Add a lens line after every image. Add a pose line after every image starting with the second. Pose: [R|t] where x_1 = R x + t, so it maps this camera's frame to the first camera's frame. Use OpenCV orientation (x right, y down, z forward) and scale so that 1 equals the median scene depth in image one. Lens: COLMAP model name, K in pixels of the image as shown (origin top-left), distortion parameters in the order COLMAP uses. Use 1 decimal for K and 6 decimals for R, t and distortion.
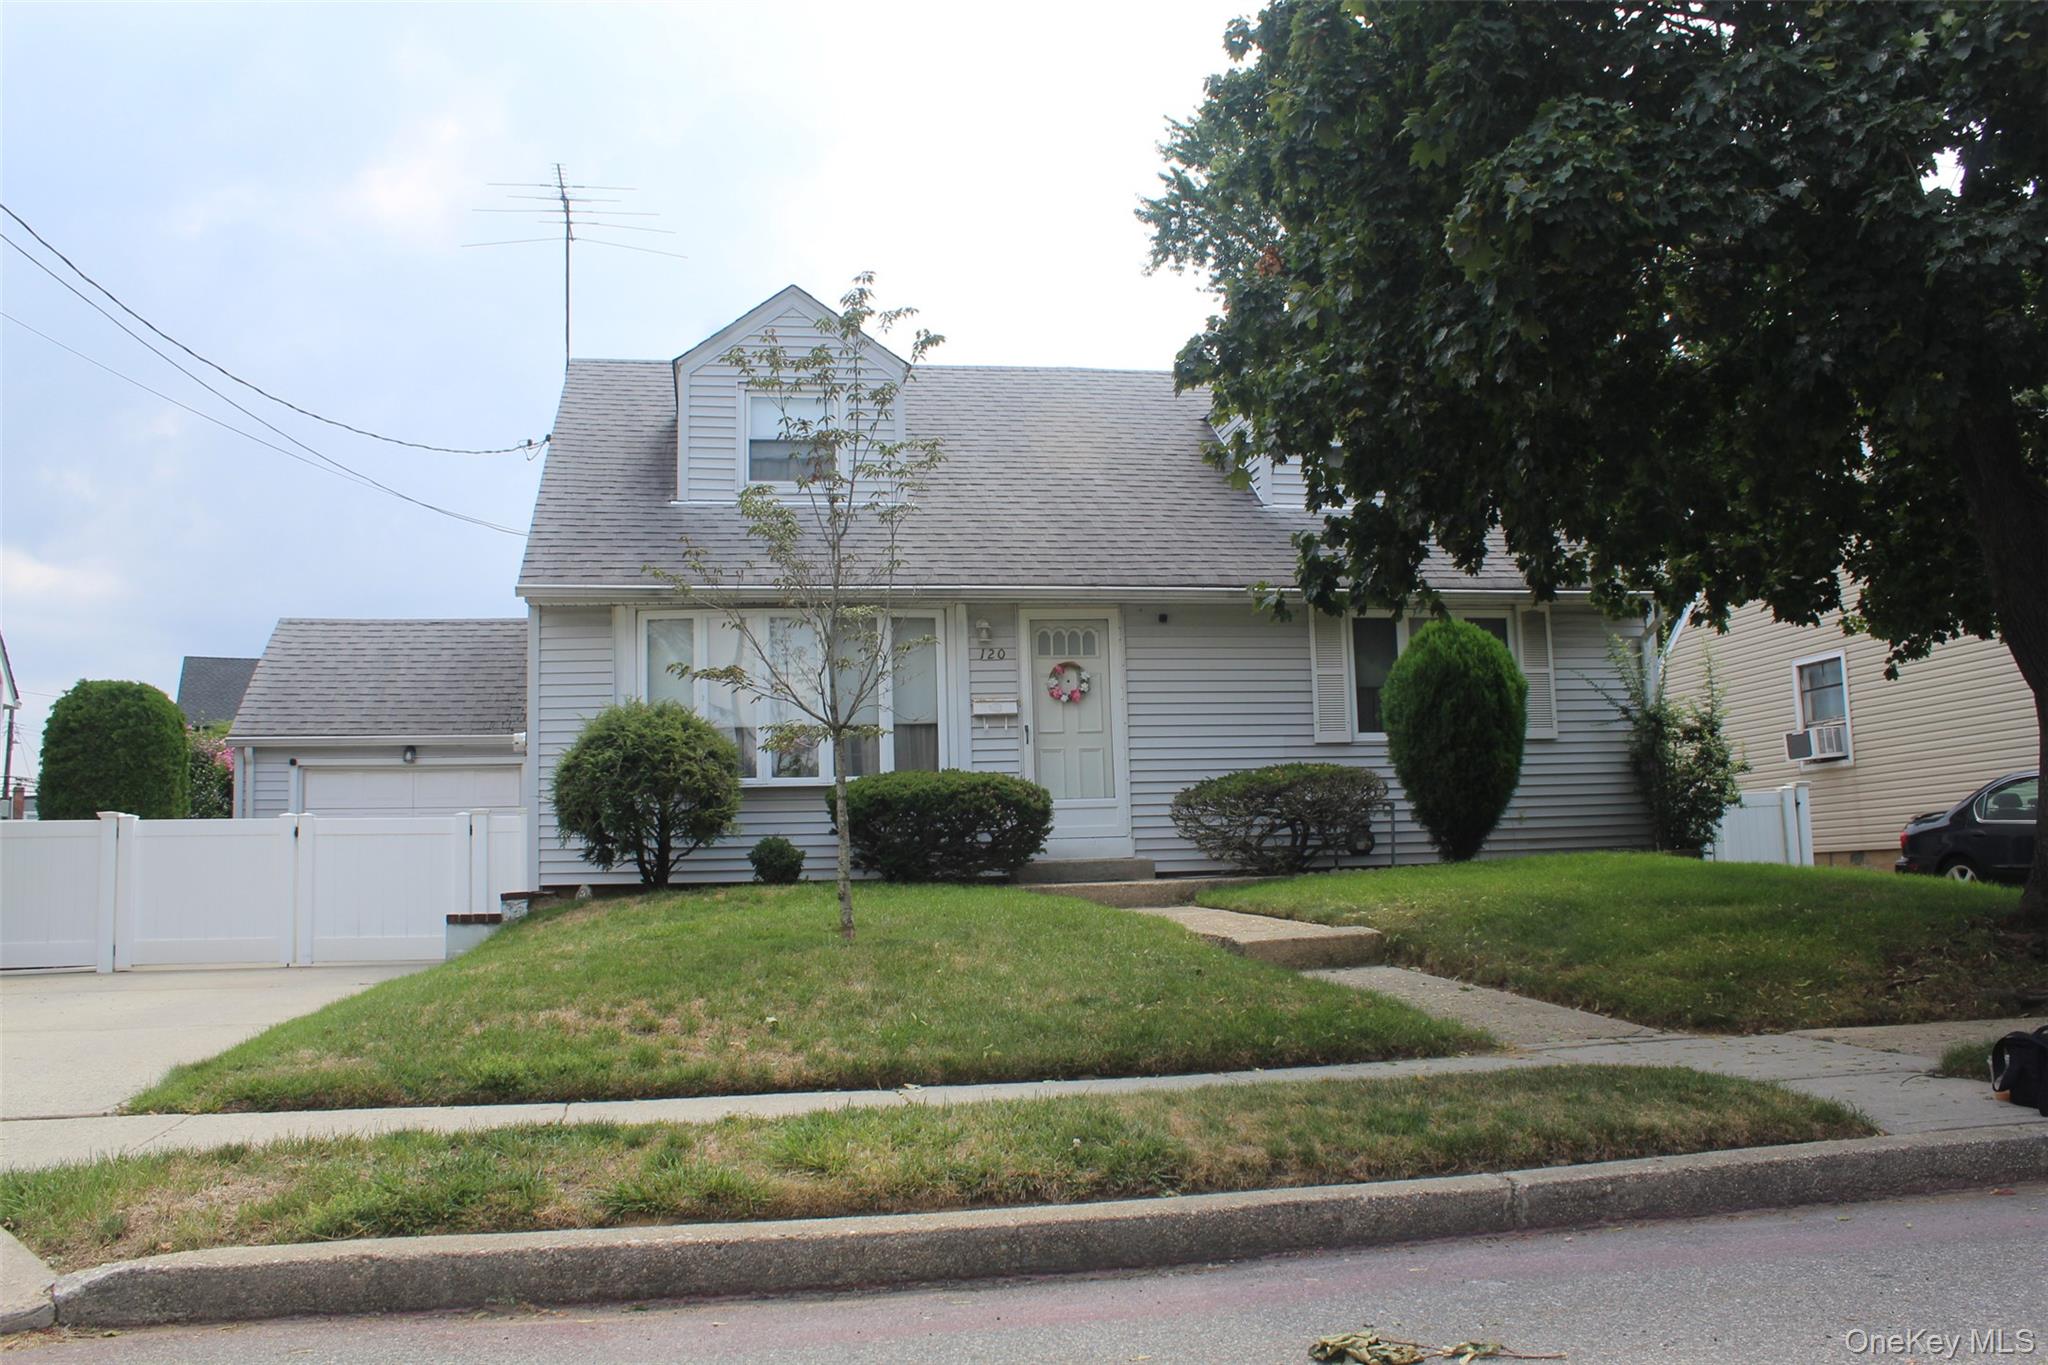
lens RADIAL K [[1707.0, 0, 1034.9], [0, 1707.0, 668.2], [0, 0, 1]] dist [-0.169412, 0.150125]
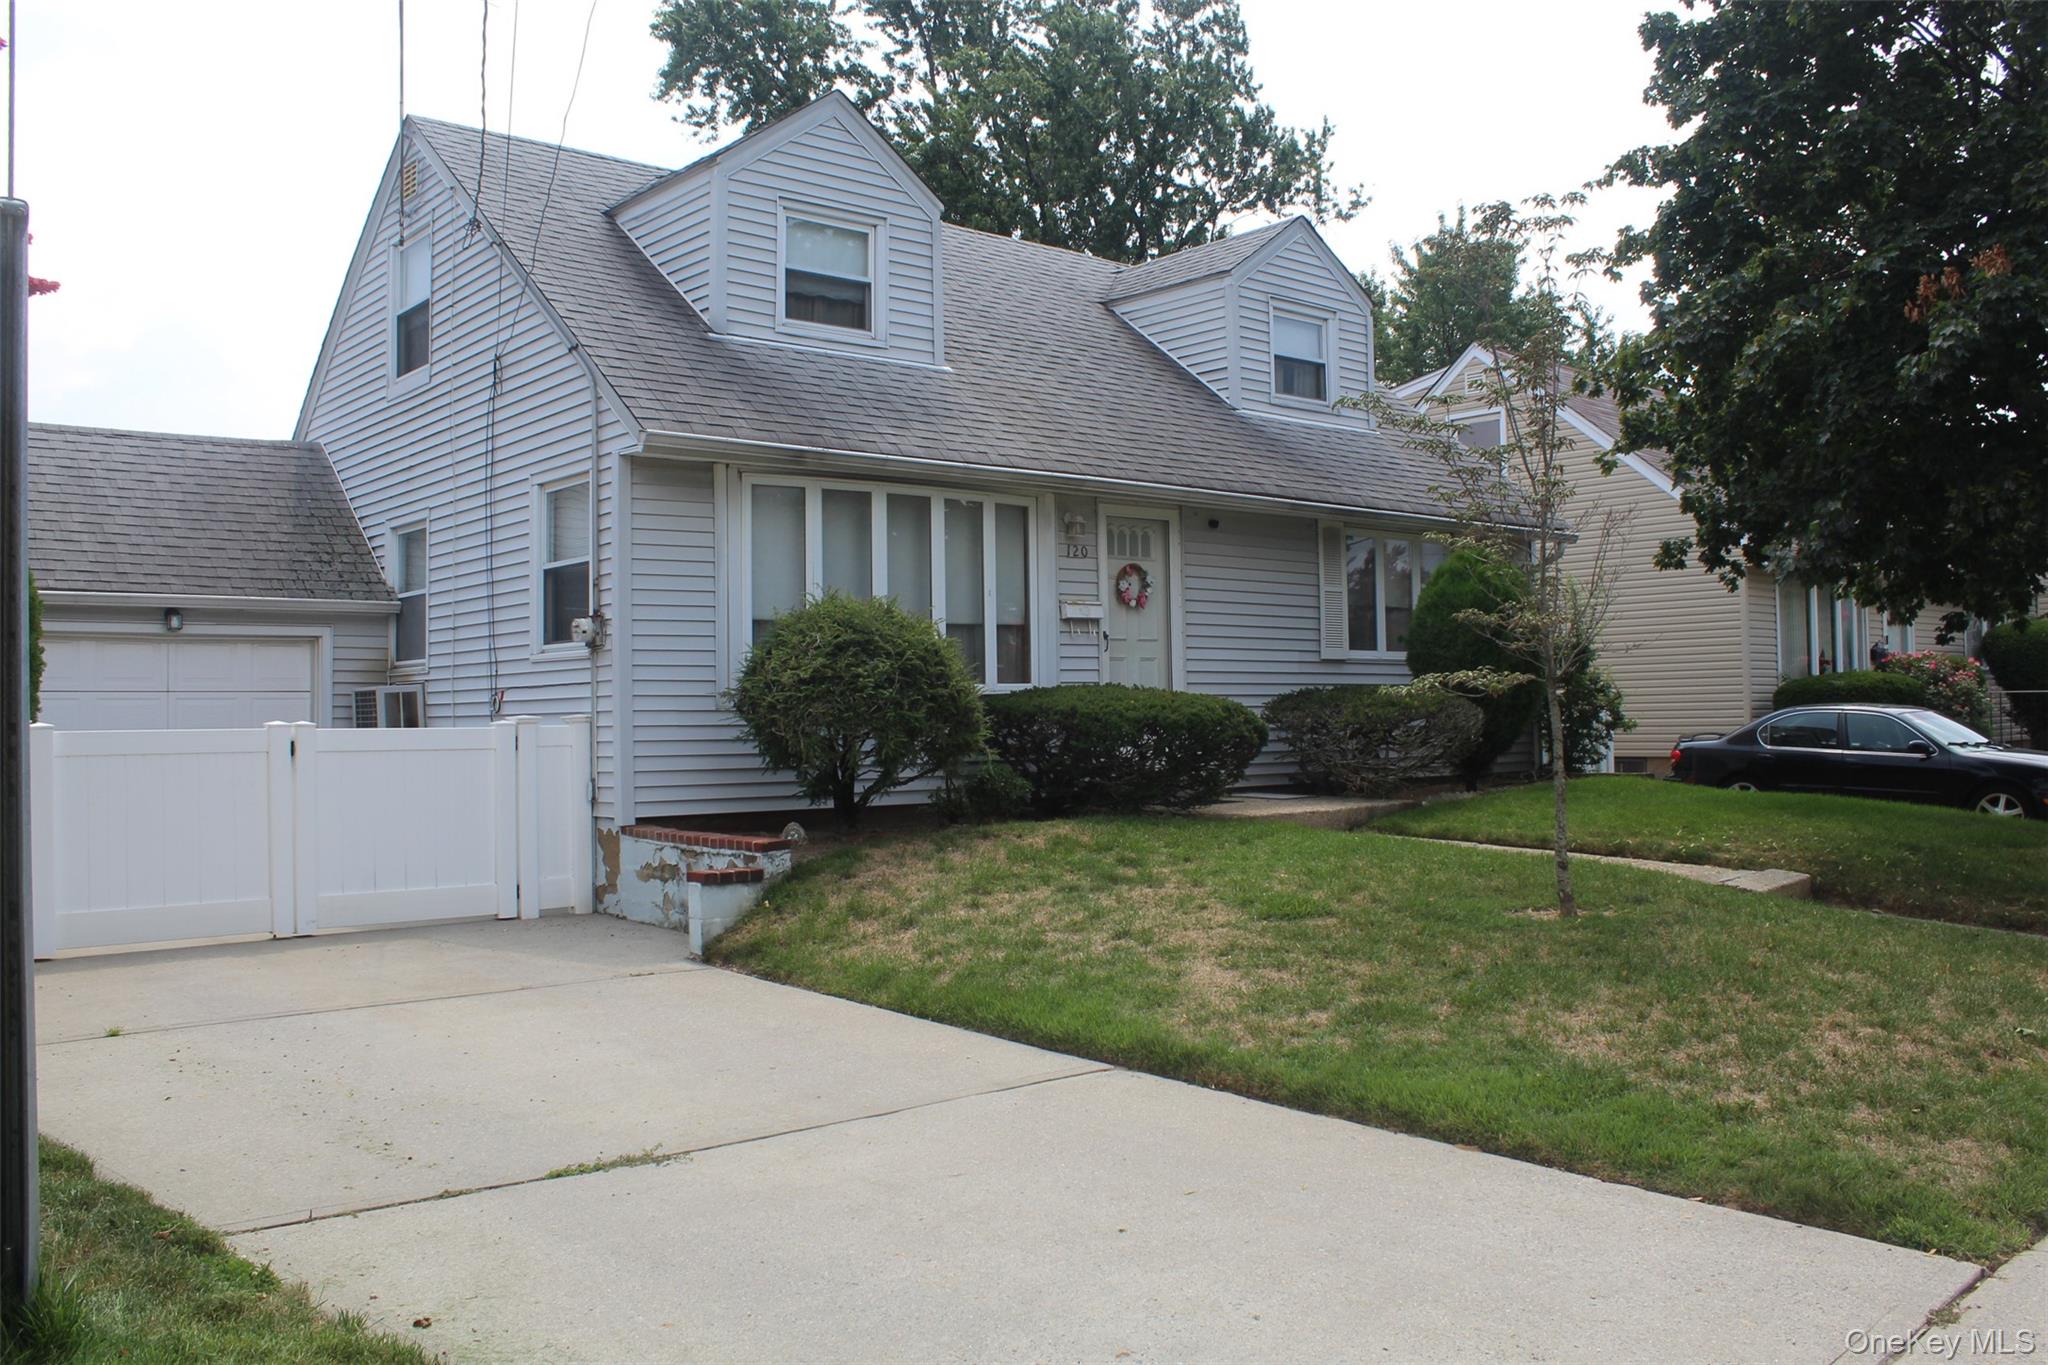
lens RADIAL K [[1707.0, 0, 1034.9], [0, 1707.0, 668.2], [0, 0, 1]] dist [-0.169412, 0.150125]
pose [[0.866564, 0.031027, 0.498101, -0.504543], [-0.075419, 0.994745, 0.069245, -0.007645], [-0.493335, -0.097572, 0.864350, 0.226517]]
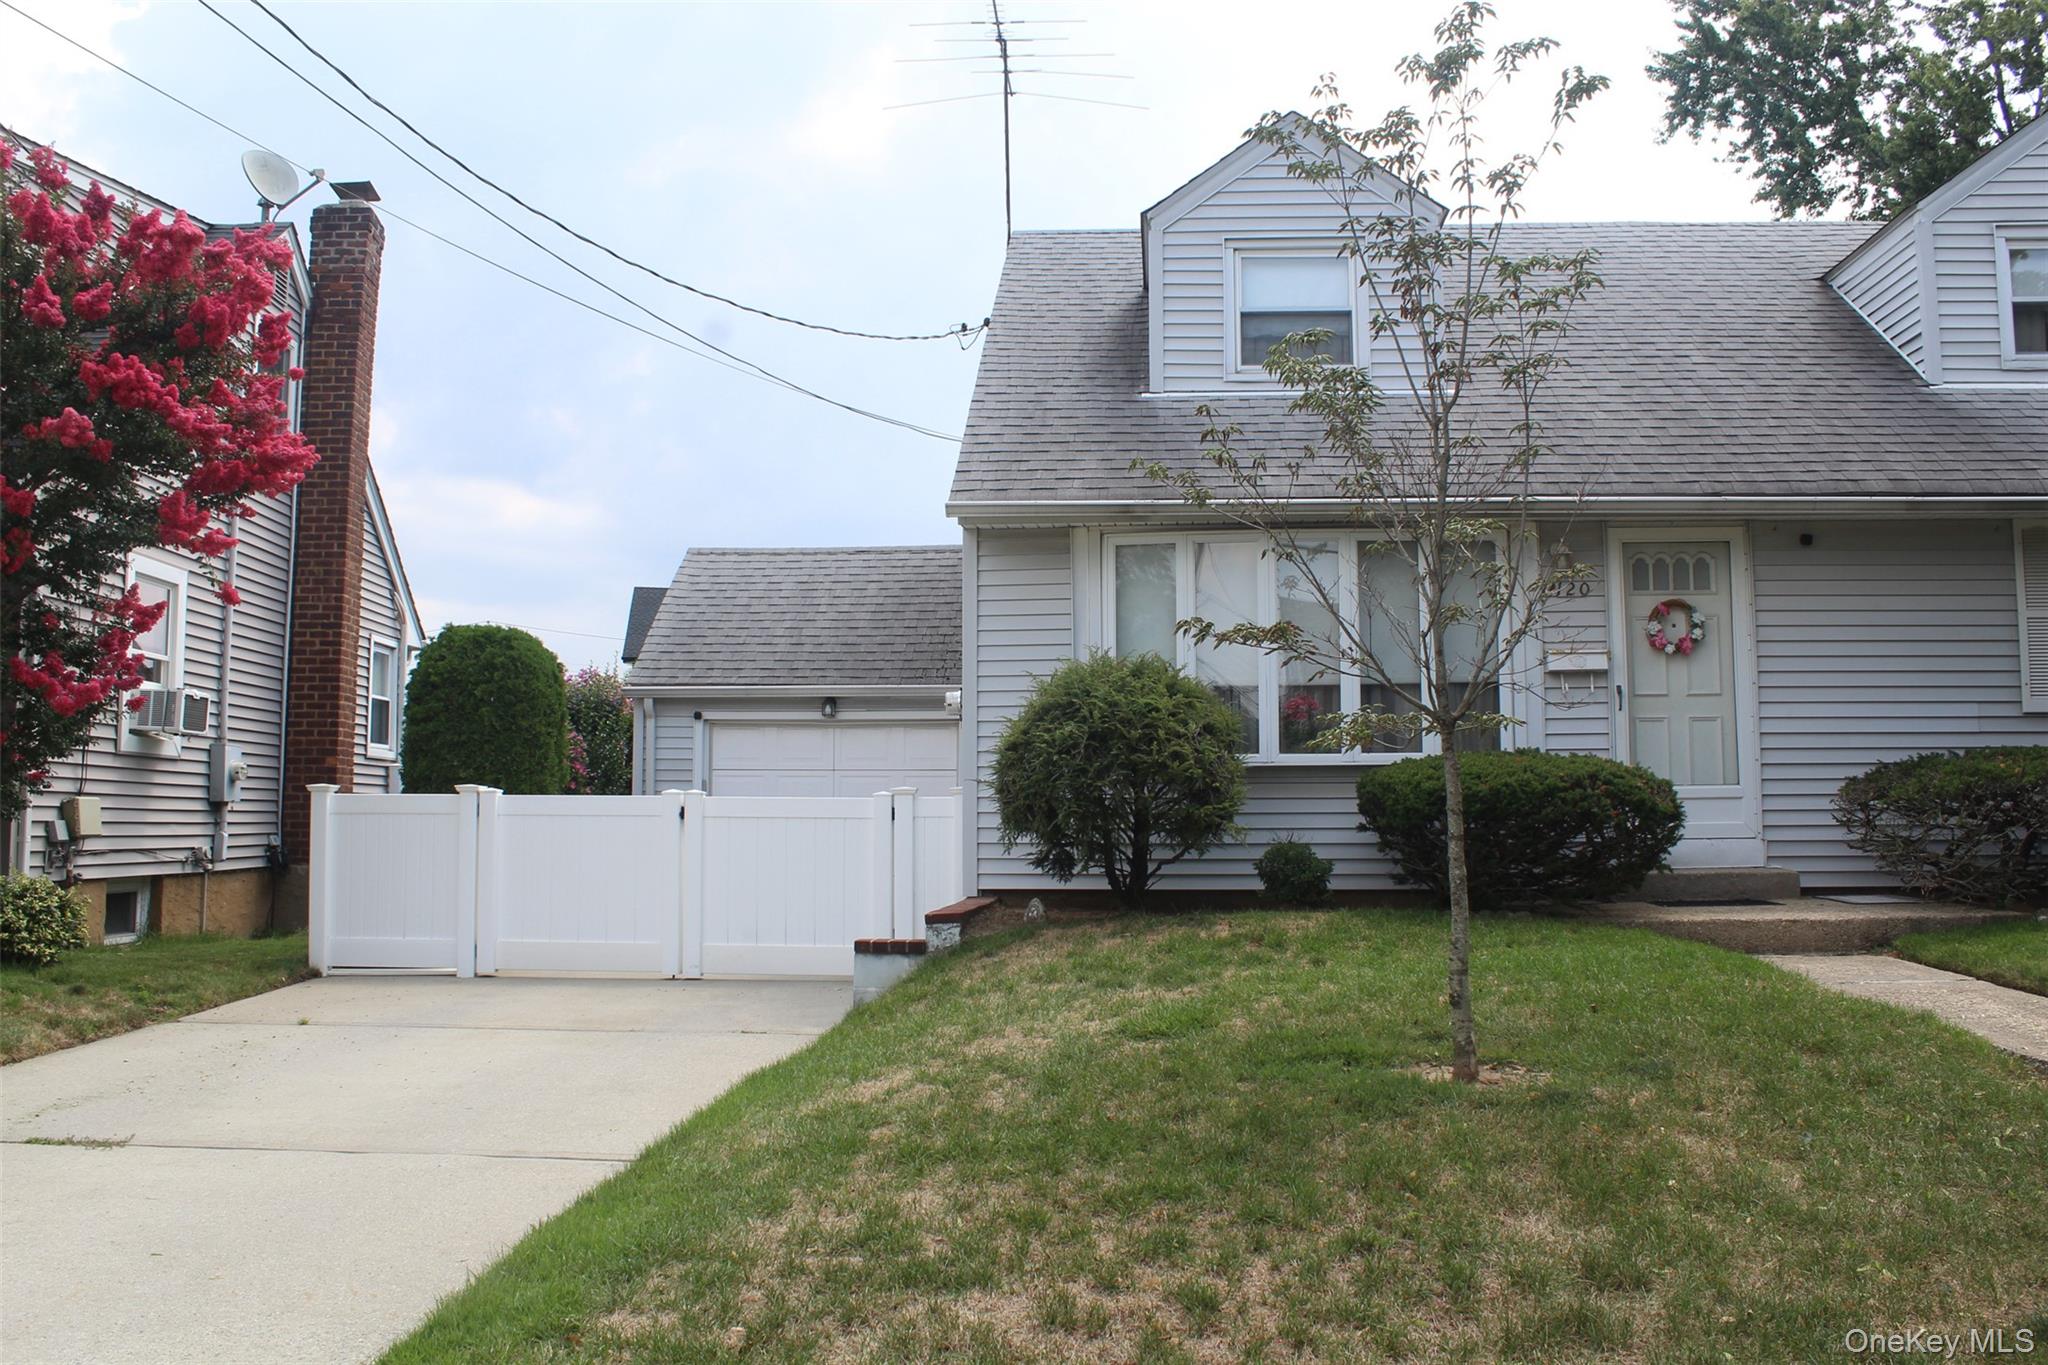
lens RADIAL K [[1707.0, 0, 1034.9], [0, 1707.0, 668.2], [0, 0, 1]] dist [-0.169412, 0.150125]
pose [[0.967102, 0.006968, -0.254292, -0.066477], [0.004175, 0.999055, 0.043253, -0.006595], [0.254353, -0.042892, 0.966160, 0.238423]]
